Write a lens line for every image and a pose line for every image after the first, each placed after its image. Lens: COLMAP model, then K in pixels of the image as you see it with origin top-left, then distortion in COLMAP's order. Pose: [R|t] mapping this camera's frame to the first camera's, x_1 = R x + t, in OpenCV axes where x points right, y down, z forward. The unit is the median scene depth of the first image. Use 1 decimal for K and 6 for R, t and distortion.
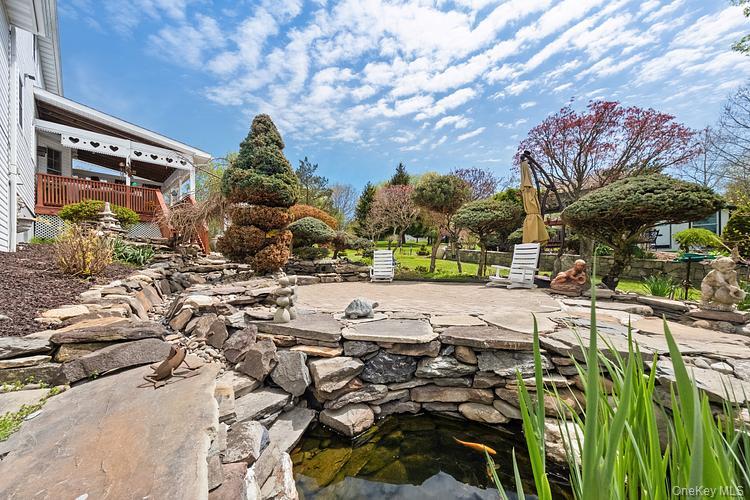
lens RADIAL K [[259.5, 0, 392.2], [0, 259.5, 293.6], [0, 0, 1]] dist [0.004710, -0.000745]
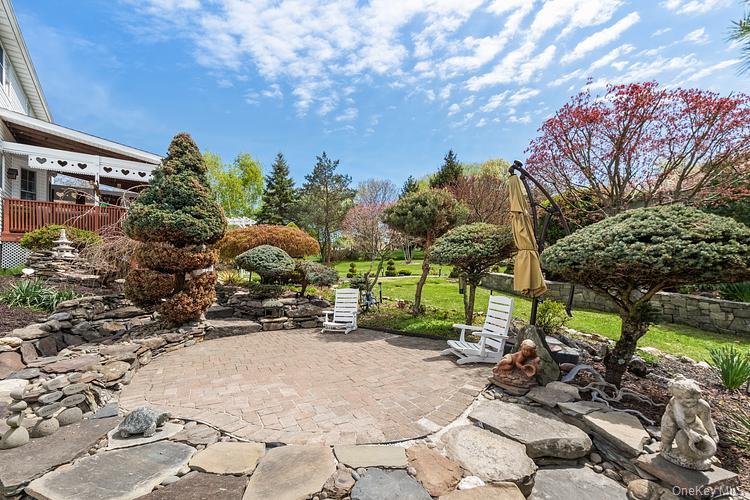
lens RADIAL K [[331.0, 0, 406.8], [0, 331.0, 308.2], [0, 0, 1]] dist [0.013640, -0.003093]
pose [[0.985587, 0.027794, -0.166870, 0.324241], [-0.028666, 0.999585, -0.002818, -0.118459], [0.166722, 0.007561, 0.985975, 0.058060]]
